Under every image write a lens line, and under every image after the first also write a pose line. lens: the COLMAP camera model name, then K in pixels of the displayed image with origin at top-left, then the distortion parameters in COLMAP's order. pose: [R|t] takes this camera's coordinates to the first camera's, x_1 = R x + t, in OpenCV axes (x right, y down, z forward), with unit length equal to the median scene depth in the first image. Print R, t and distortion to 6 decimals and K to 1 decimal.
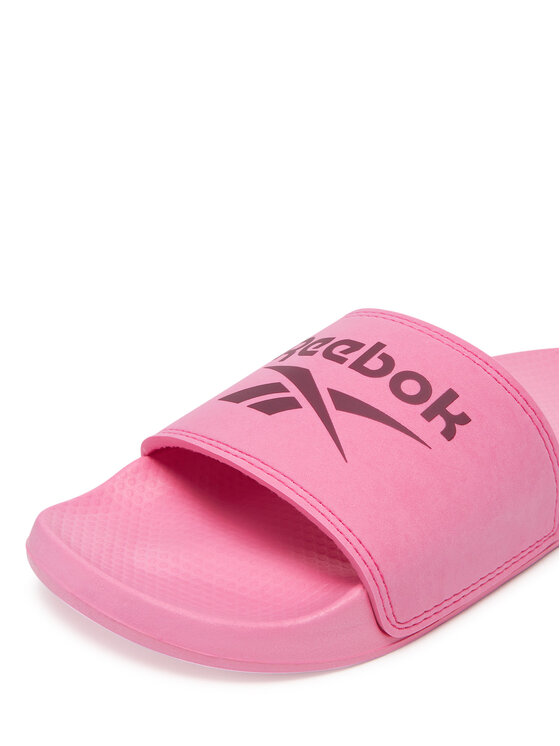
lens RADIAL K [[733.8, 0, 276.2], [0, 733.8, 374.5], [0, 0, 1]] dist [-0.002772, 0.000000]
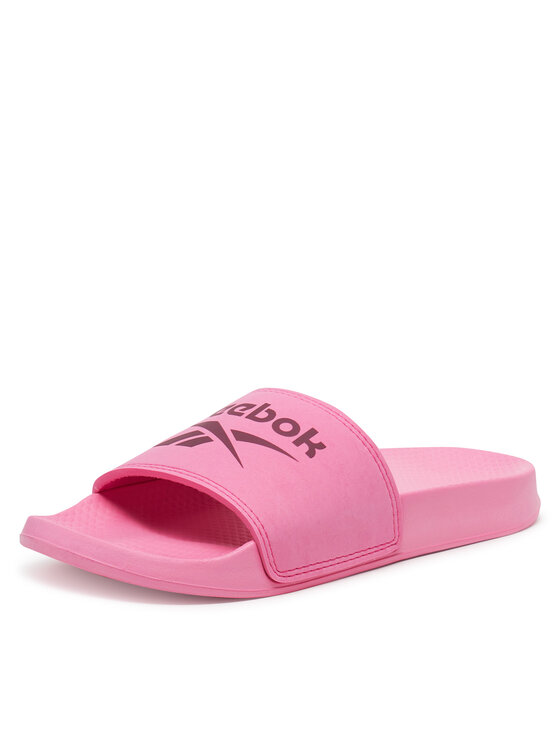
lens RADIAL K [[1397.4, 0, 280.5], [0, 1397.4, 373.3], [0, 0, 1]] dist [0.075011, 0.000000]
pose [[0.995556, 0.002377, 0.094140, -0.095733], [0.020966, 0.968994, -0.246192, 0.606732], [-0.091806, 0.247071, 0.964638, -1.758020]]
